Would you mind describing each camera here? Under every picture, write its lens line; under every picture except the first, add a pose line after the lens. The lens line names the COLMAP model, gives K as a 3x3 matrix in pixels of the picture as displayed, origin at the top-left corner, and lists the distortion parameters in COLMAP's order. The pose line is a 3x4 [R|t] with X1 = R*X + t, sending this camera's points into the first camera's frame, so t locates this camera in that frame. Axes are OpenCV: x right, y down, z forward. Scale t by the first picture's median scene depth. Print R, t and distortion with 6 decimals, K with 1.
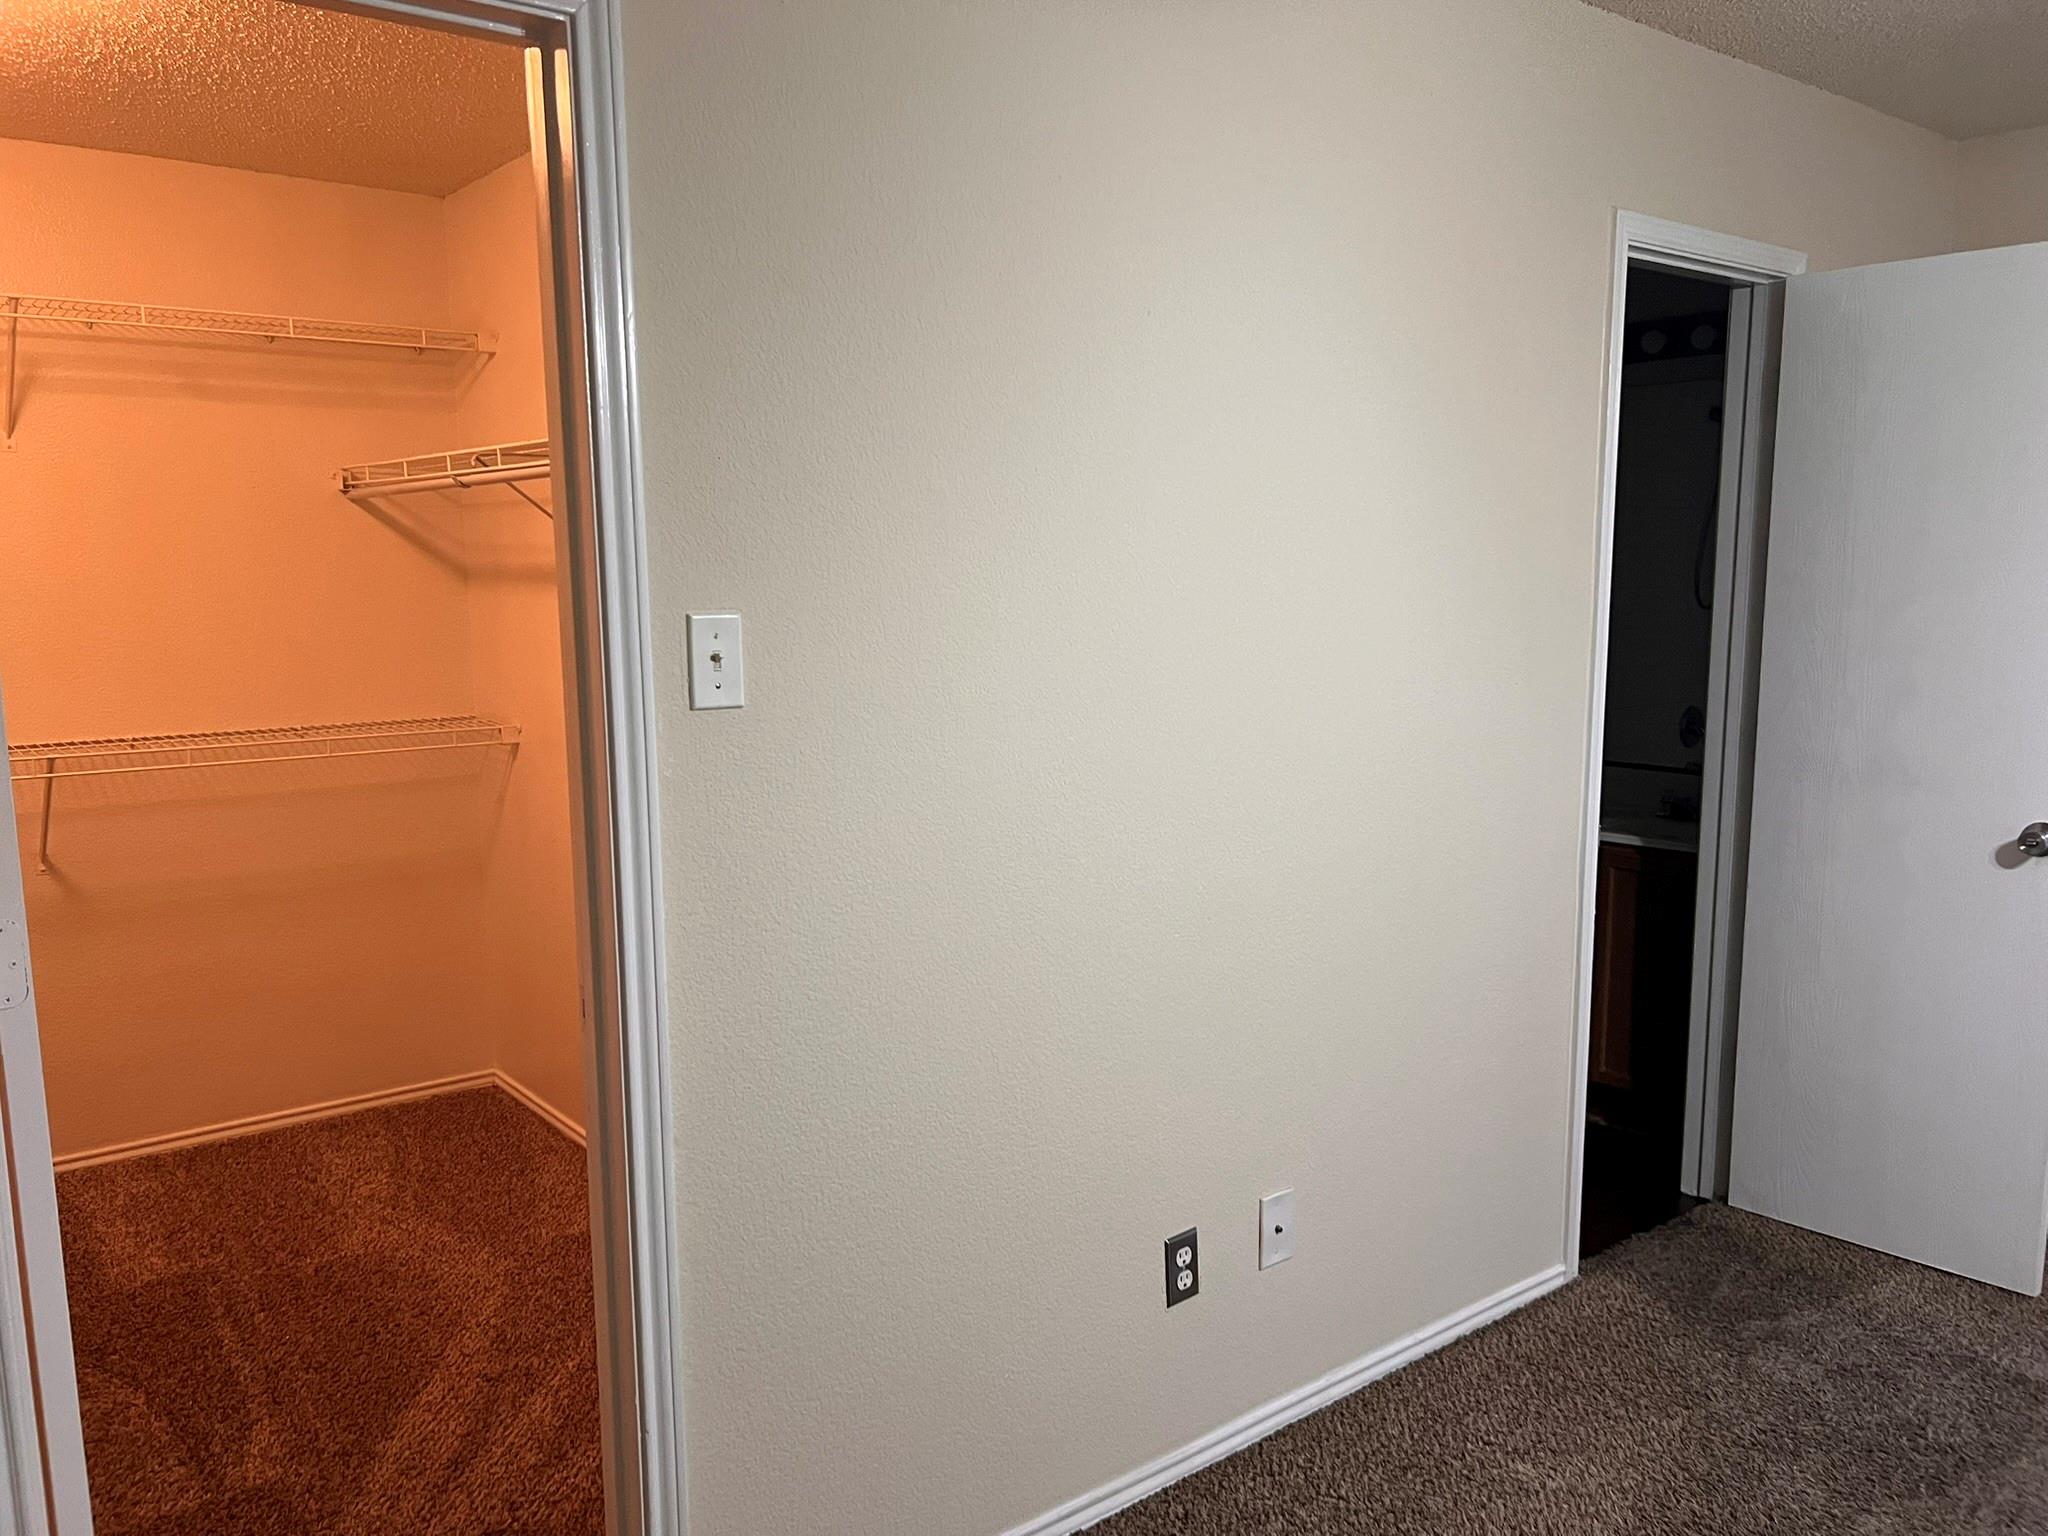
lens RADIAL K [[1541.7, 0, 1010.4], [0, 1541.7, 795.5], [0, 0, 1]] dist [0.051153, -0.061312]
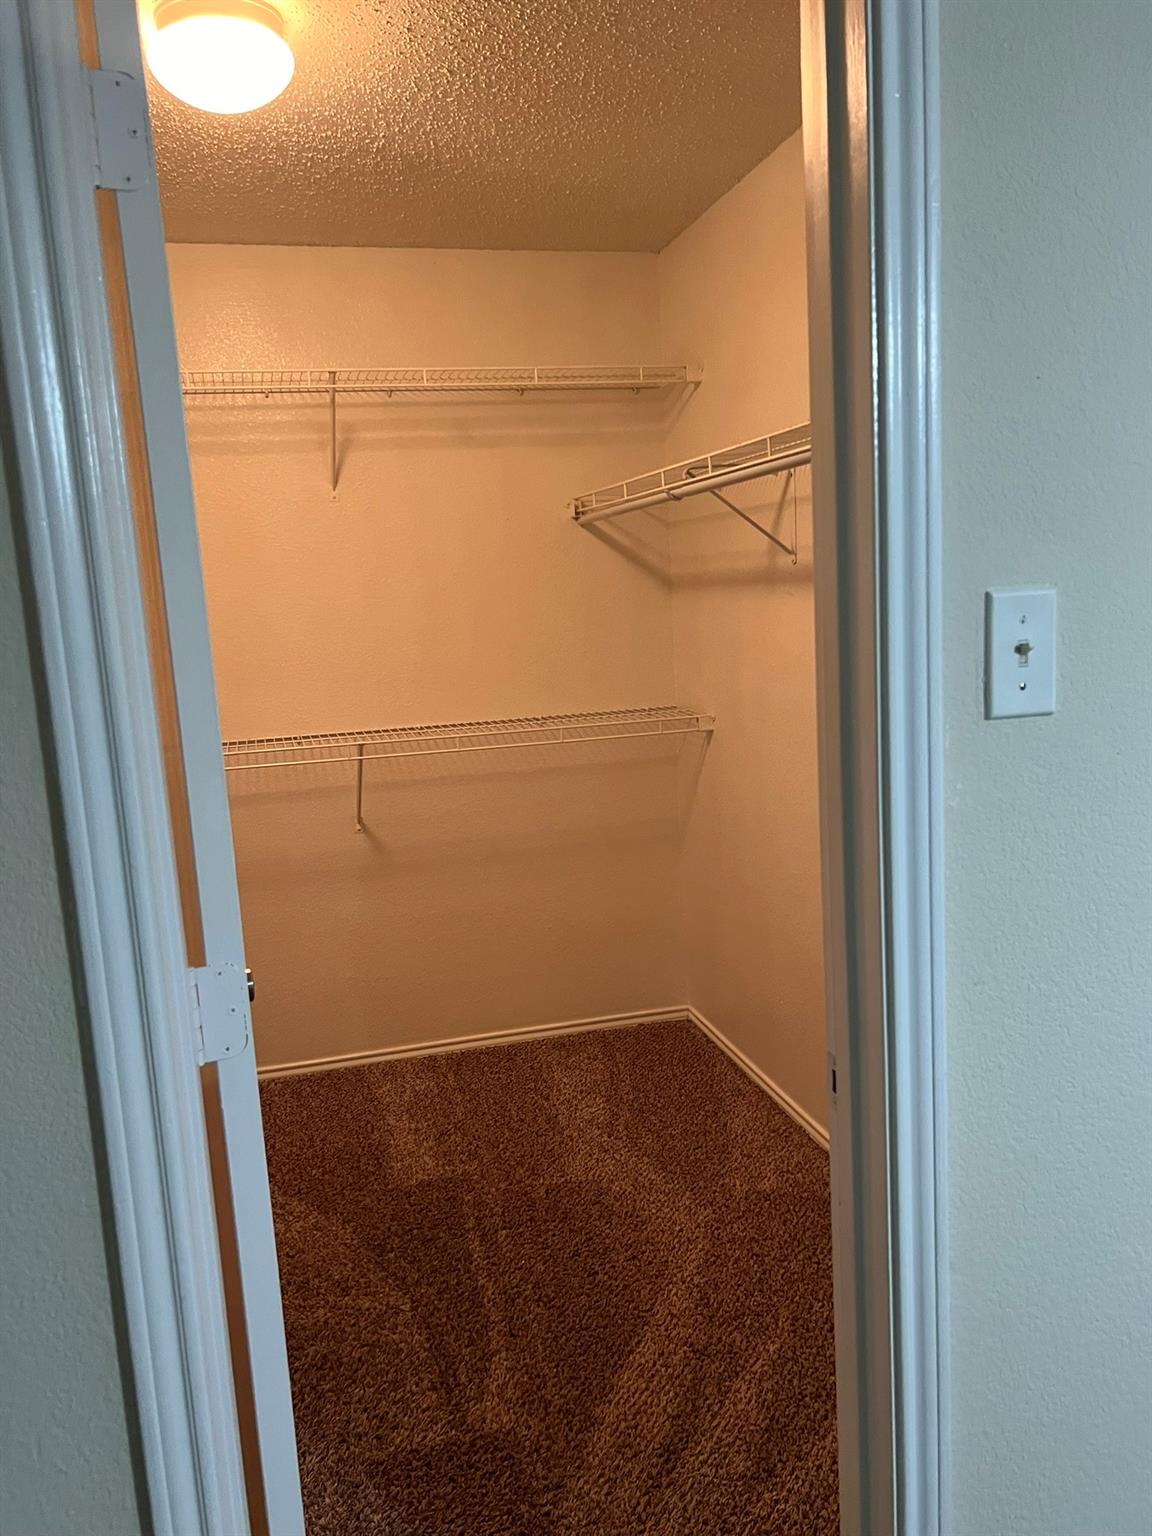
lens RADIAL K [[1156.3, 0, 572.1], [0, 1156.3, 773.3], [0, 0, 1]] dist [0.051153, -0.061312]
pose [[0.918225, 0.016287, -0.395725, -0.095607], [-0.009501, 0.999772, 0.019102, -0.021504], [0.395946, -0.013780, 0.918170, 0.225801]]
